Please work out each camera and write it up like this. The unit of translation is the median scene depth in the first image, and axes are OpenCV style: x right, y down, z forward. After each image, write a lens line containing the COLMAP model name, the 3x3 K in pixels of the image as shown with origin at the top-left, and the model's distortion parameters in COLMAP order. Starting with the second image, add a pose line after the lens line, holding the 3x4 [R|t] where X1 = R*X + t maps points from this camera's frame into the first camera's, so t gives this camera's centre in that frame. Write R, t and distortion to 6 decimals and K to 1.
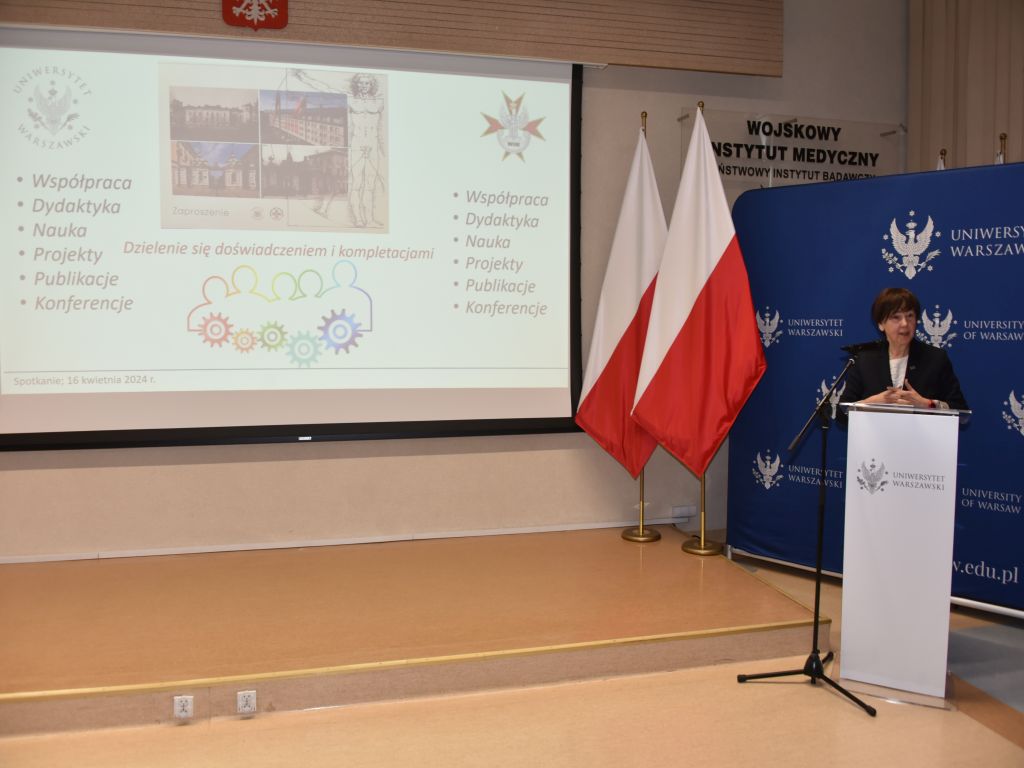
lens RADIAL K [[814.8, 0, 523.3], [0, 814.8, 372.0], [0, 0, 1]] dist [-0.023503, -0.017437]
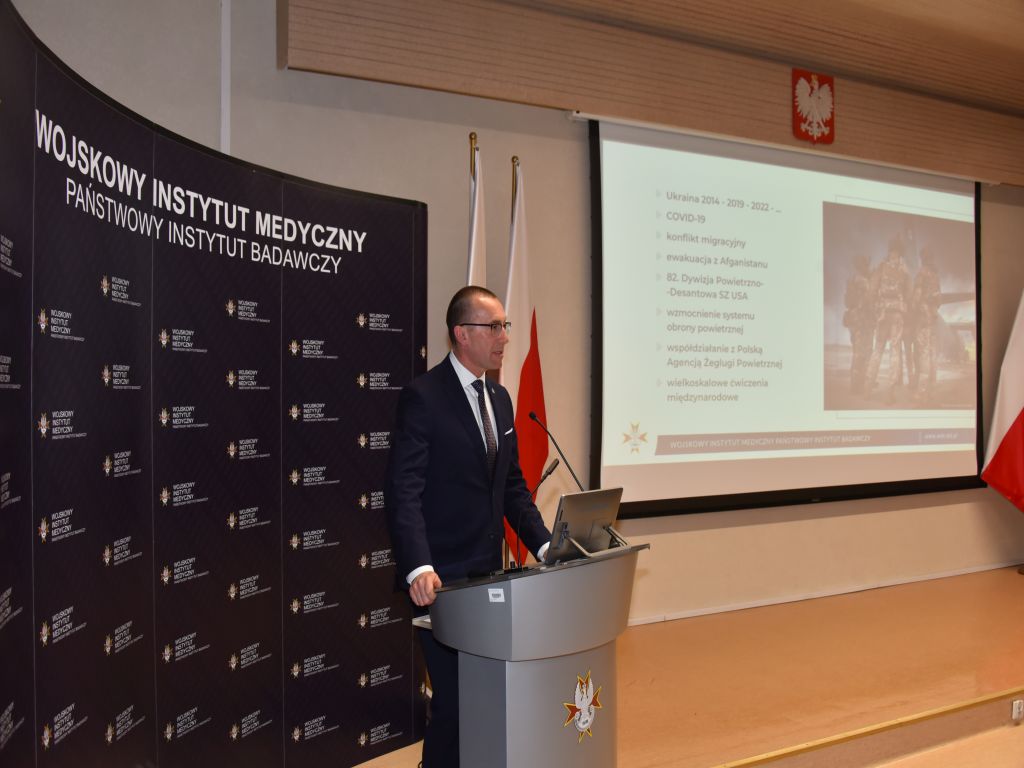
lens RADIAL K [[863.5, 0, 512.0], [0, 863.5, 384.0], [0, 0, 1]] dist [-0.067165, 0.010877]
pose [[0.980200, -0.001747, 0.198000, -1.004809], [0.015220, 0.997668, -0.066541, -0.005295], [-0.197422, 0.068237, 0.977941, -0.084901]]
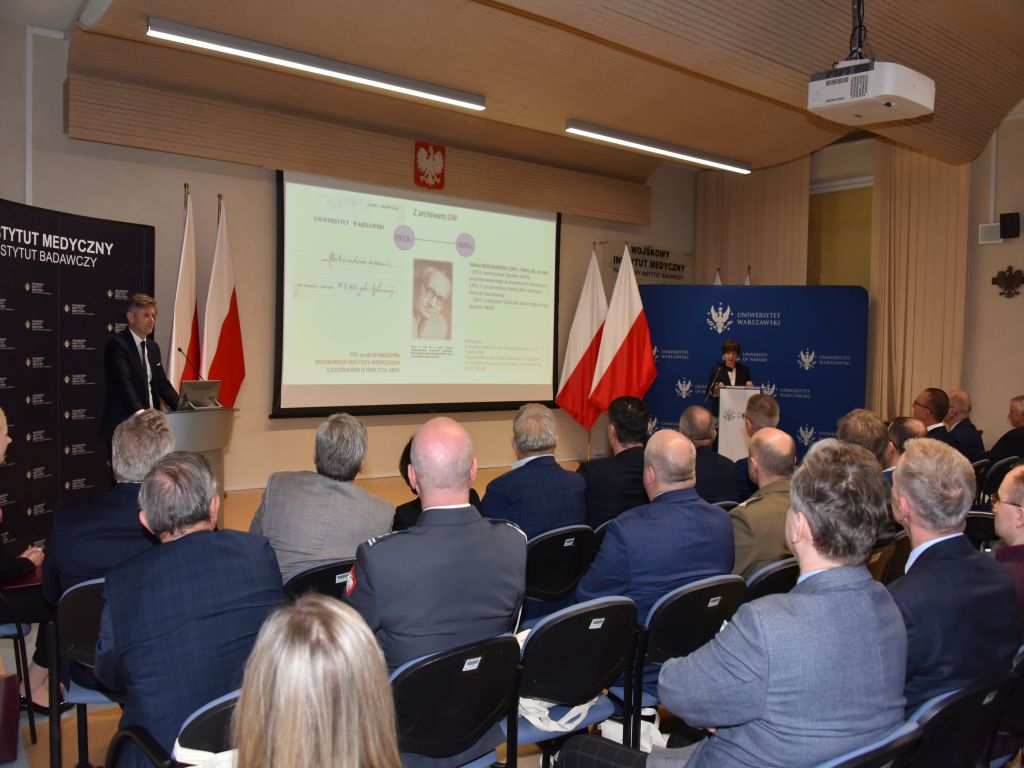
lens RADIAL K [[814.8, 0, 523.3], [0, 814.8, 372.0], [0, 0, 1]] dist [-0.023503, -0.017437]
pose [[0.913978, 0.009479, 0.405653, -0.895450], [-0.000148, 0.999735, -0.023028, 0.041346], [-0.405763, 0.020987, 0.913737, -0.794144]]
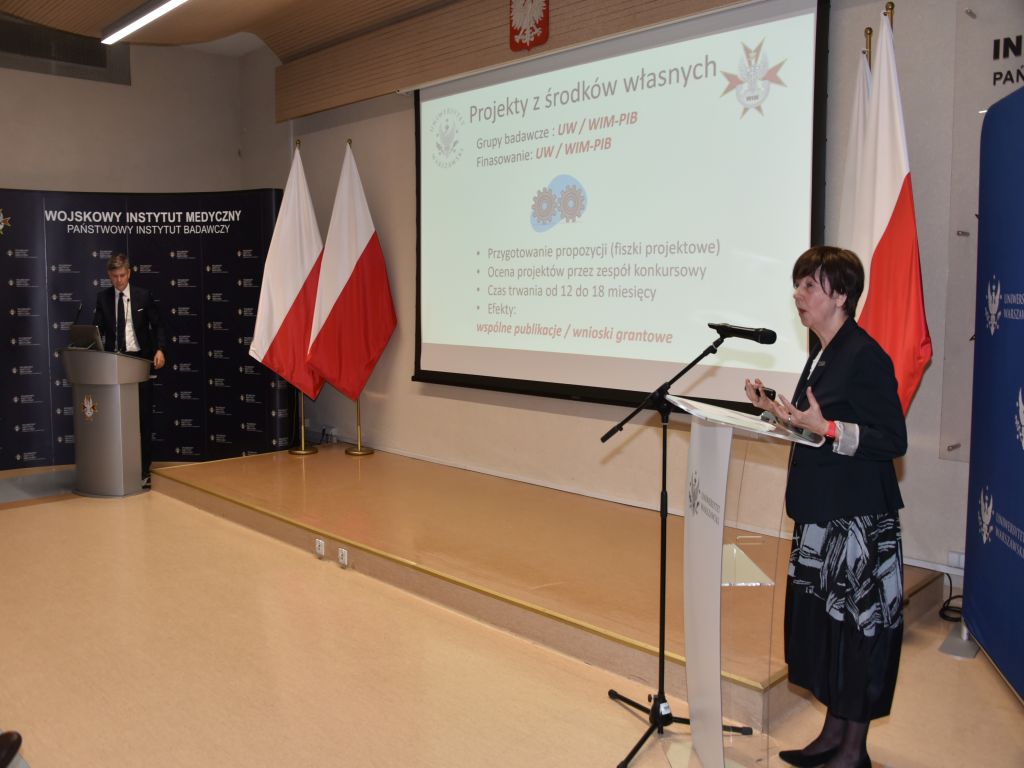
lens RADIAL K [[863.5, 0, 512.0], [0, 863.5, 384.0], [0, 0, 1]] dist [-0.067165, 0.010877]
pose [[0.522285, 0.093096, -0.847674, 0.780653], [-0.054890, 0.995632, 0.075526, -0.024083], [0.851002, 0.007083, 0.525114, 0.319074]]
